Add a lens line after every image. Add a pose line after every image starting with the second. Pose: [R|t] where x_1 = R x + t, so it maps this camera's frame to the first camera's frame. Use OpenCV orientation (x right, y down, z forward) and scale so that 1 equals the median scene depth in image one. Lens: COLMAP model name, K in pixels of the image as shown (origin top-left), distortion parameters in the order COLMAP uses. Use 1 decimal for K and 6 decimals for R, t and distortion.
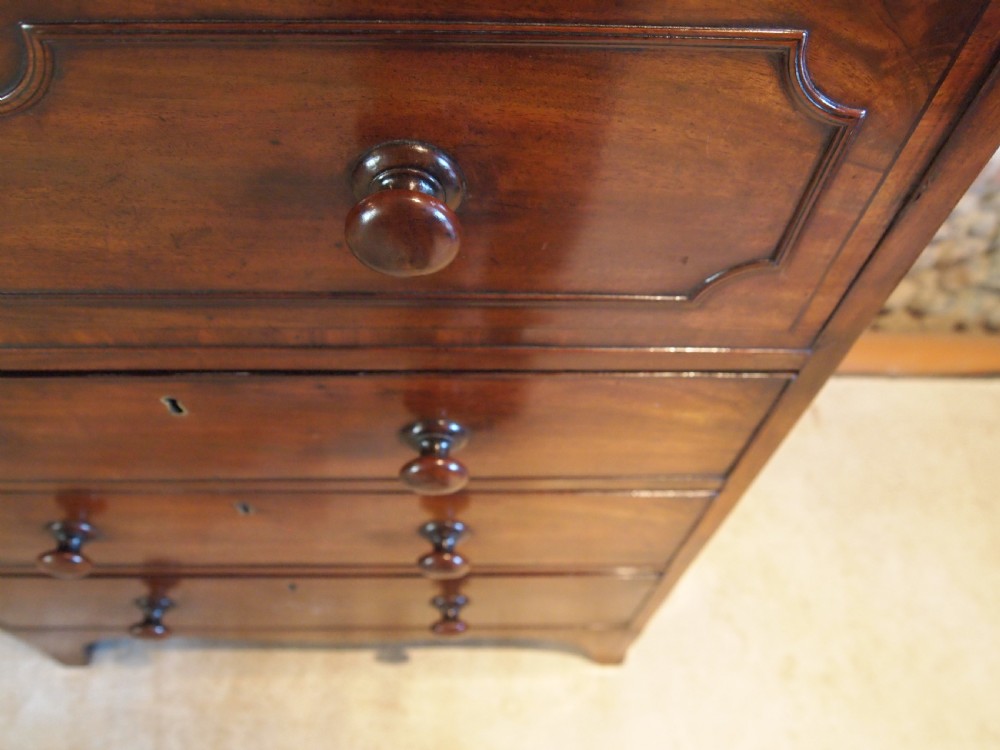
lens RADIAL K [[800.1, 0, 488.6], [0, 800.1, 388.6], [0, 0, 1]] dist [-0.049800, 0.005245]
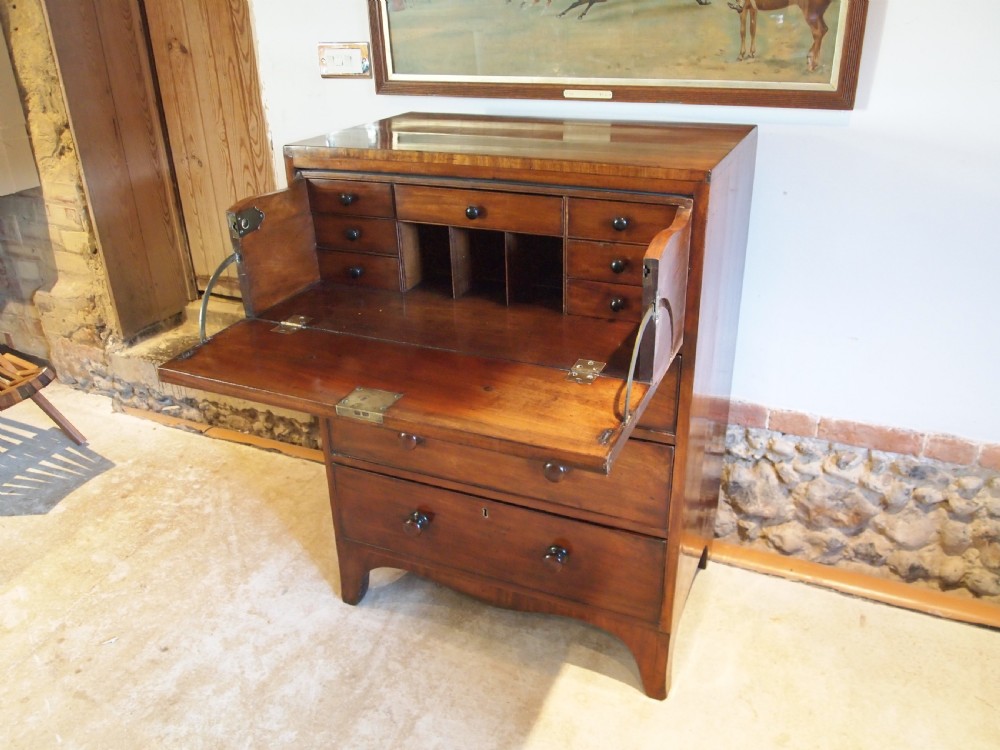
lens RADIAL K [[800.1, 0, 503.3], [0, 800.1, 379.0], [0, 0, 1]] dist [-0.049800, 0.005245]
pose [[0.906938, 0.138193, -0.397952, 0.409675], [-0.336796, 0.805300, -0.487915, 0.697006], [0.253044, 0.576537, 0.776900, -0.557190]]
